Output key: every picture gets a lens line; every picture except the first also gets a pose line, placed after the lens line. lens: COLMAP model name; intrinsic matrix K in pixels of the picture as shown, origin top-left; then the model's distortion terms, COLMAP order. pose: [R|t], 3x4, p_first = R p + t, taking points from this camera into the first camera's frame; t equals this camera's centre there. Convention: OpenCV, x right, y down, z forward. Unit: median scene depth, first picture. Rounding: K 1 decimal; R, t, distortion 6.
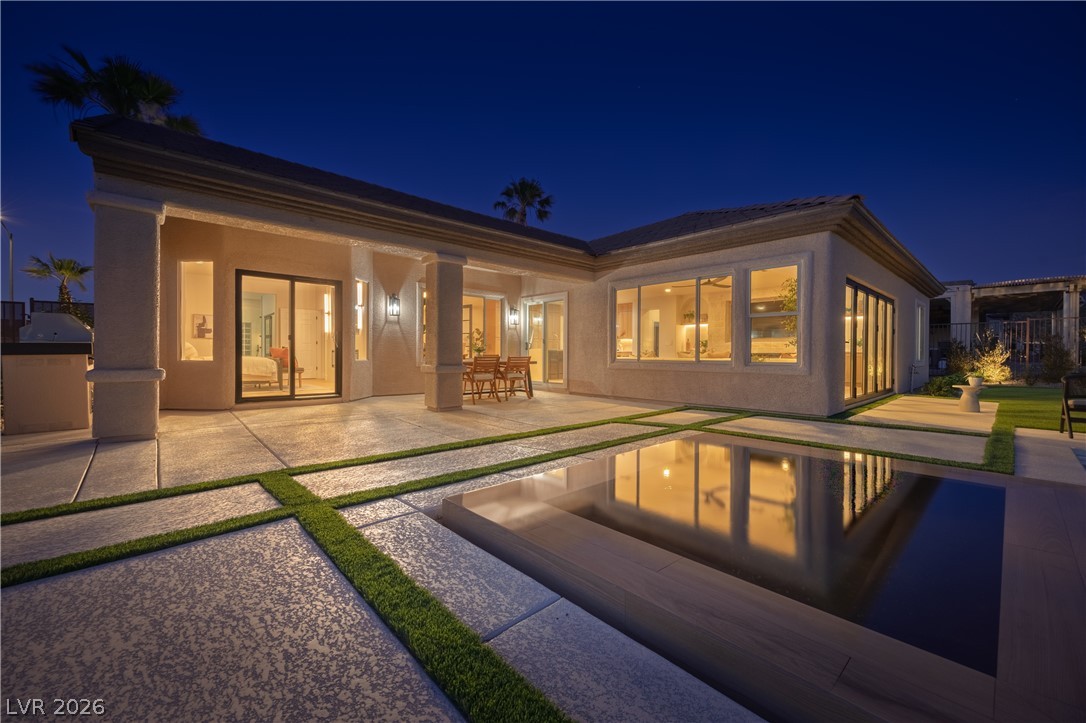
lens RADIAL K [[419.4, 0, 536.7], [0, 419.4, 360.4], [0, 0, 1]] dist [0.003300, 0.000226]
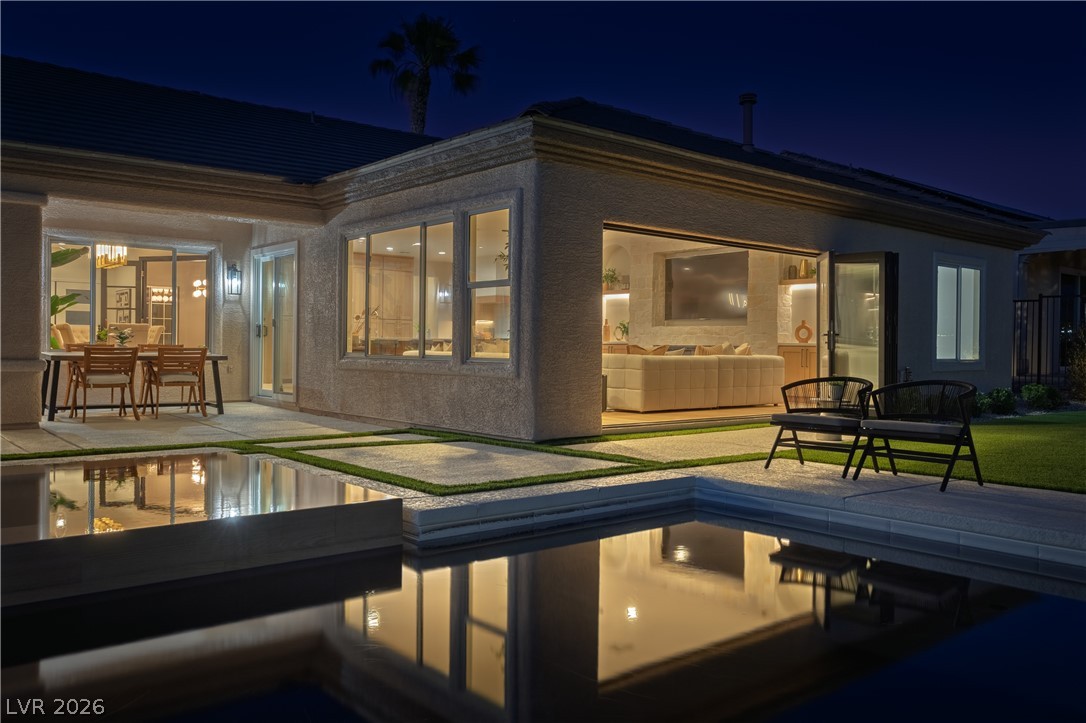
lens RADIAL K [[865.3, 0, 544.4], [0, 865.3, 358.2], [0, 0, 1]] dist [0.001613, -0.004150]
pose [[0.998773, 0.006730, -0.049058, 0.551844], [-0.006954, 0.999966, -0.004393, 0.007632], [0.049026, 0.004729, 0.998786, -0.246849]]
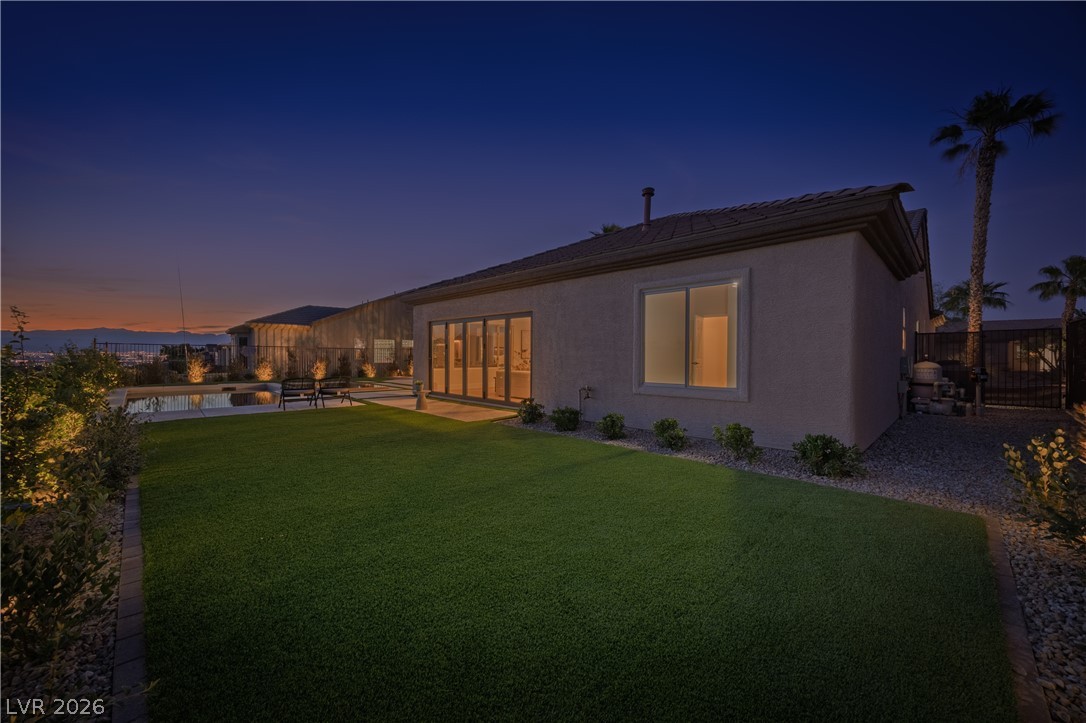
lens RADIAL K [[419.4, 0, 542.8], [0, 419.4, 360.2], [0, 0, 1]] dist [0.003300, 0.000226]
pose [[0.047785, 0.007658, -0.998828, 1.938148], [-0.015486, 0.999856, 0.006925, -0.043727], [0.998738, 0.015137, 0.047897, 1.055575]]
